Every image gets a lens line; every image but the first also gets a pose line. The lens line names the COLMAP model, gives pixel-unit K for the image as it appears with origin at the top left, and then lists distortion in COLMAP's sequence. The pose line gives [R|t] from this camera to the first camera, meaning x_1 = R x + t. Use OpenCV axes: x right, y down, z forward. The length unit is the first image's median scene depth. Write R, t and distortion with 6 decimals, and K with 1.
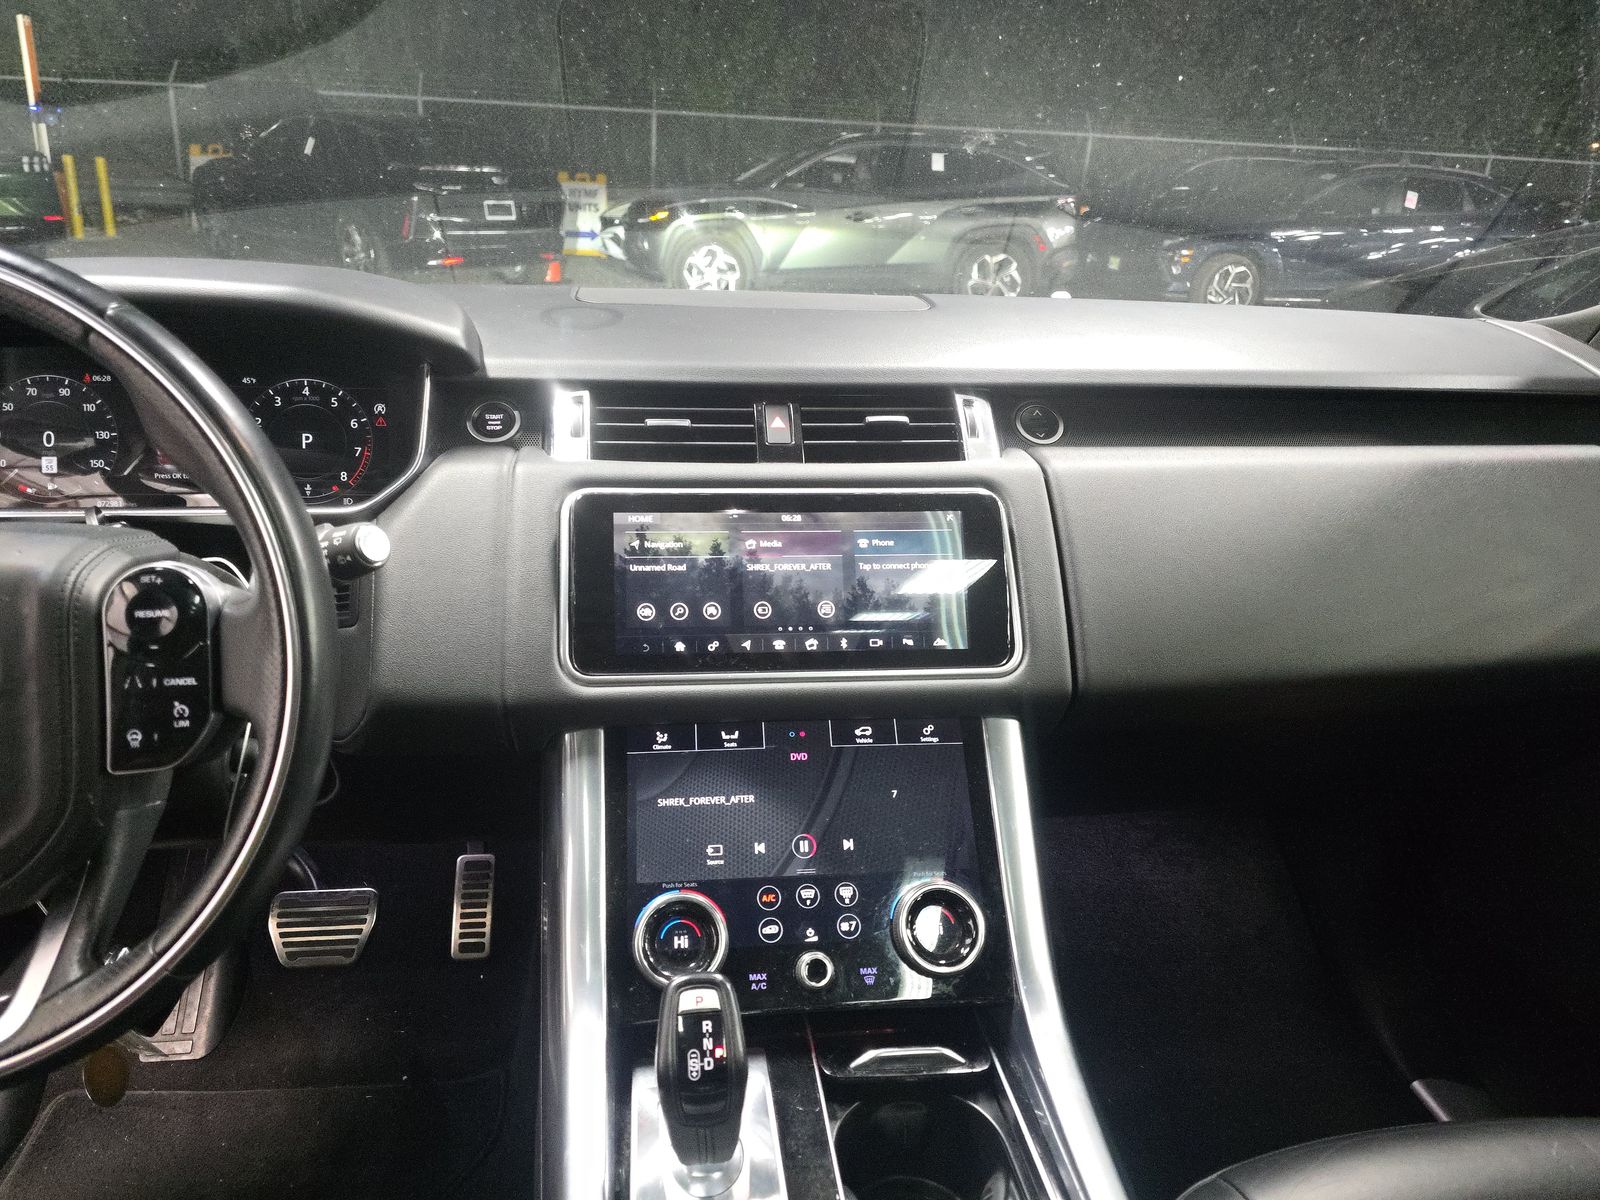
lens RADIAL K [[821.5, 0, 800.0], [0, 821.5, 600.0], [0, 0, 1]] dist [0.034958, -0.028708]
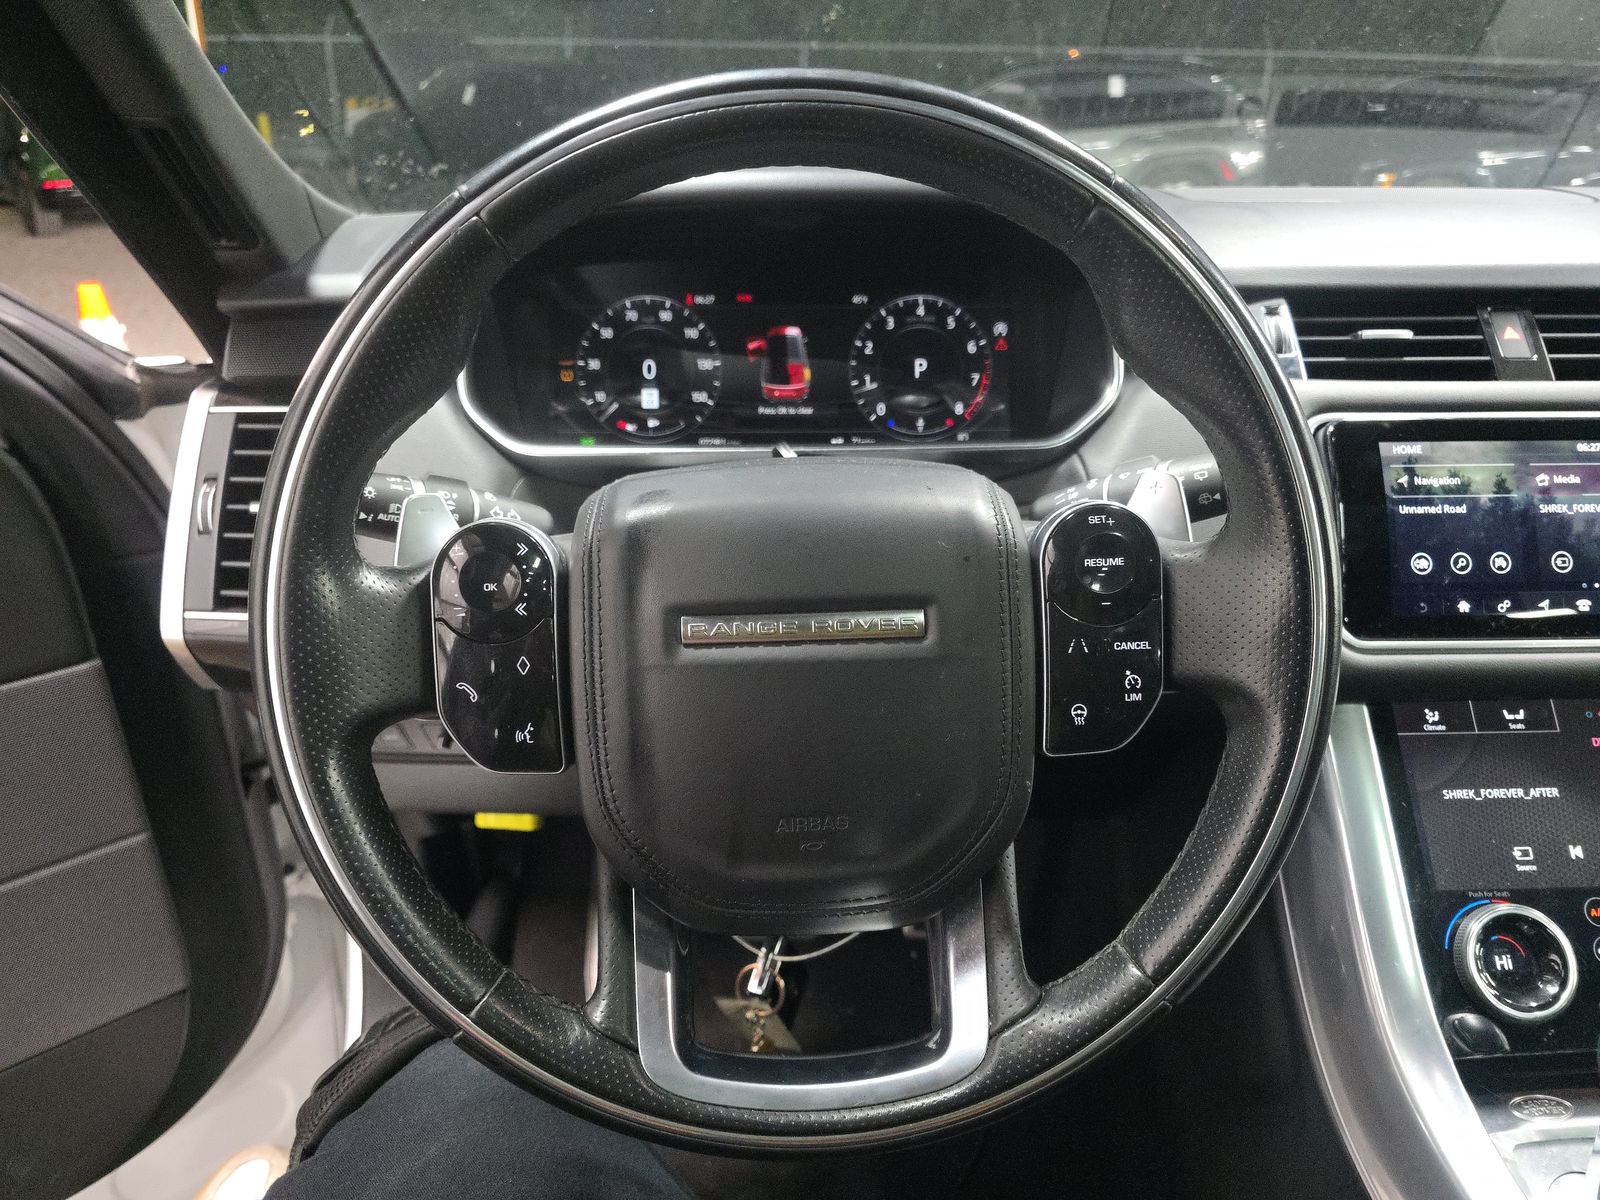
lens RADIAL K [[821.5, 0, 800.0], [0, 821.5, 600.0], [0, 0, 1]] dist [0.034958, -0.028708]
pose [[0.996567, 0.005481, -0.082606, -0.726203], [-0.001329, 0.998737, 0.050233, 0.009891], [0.082777, -0.049951, 0.995315, 0.124408]]
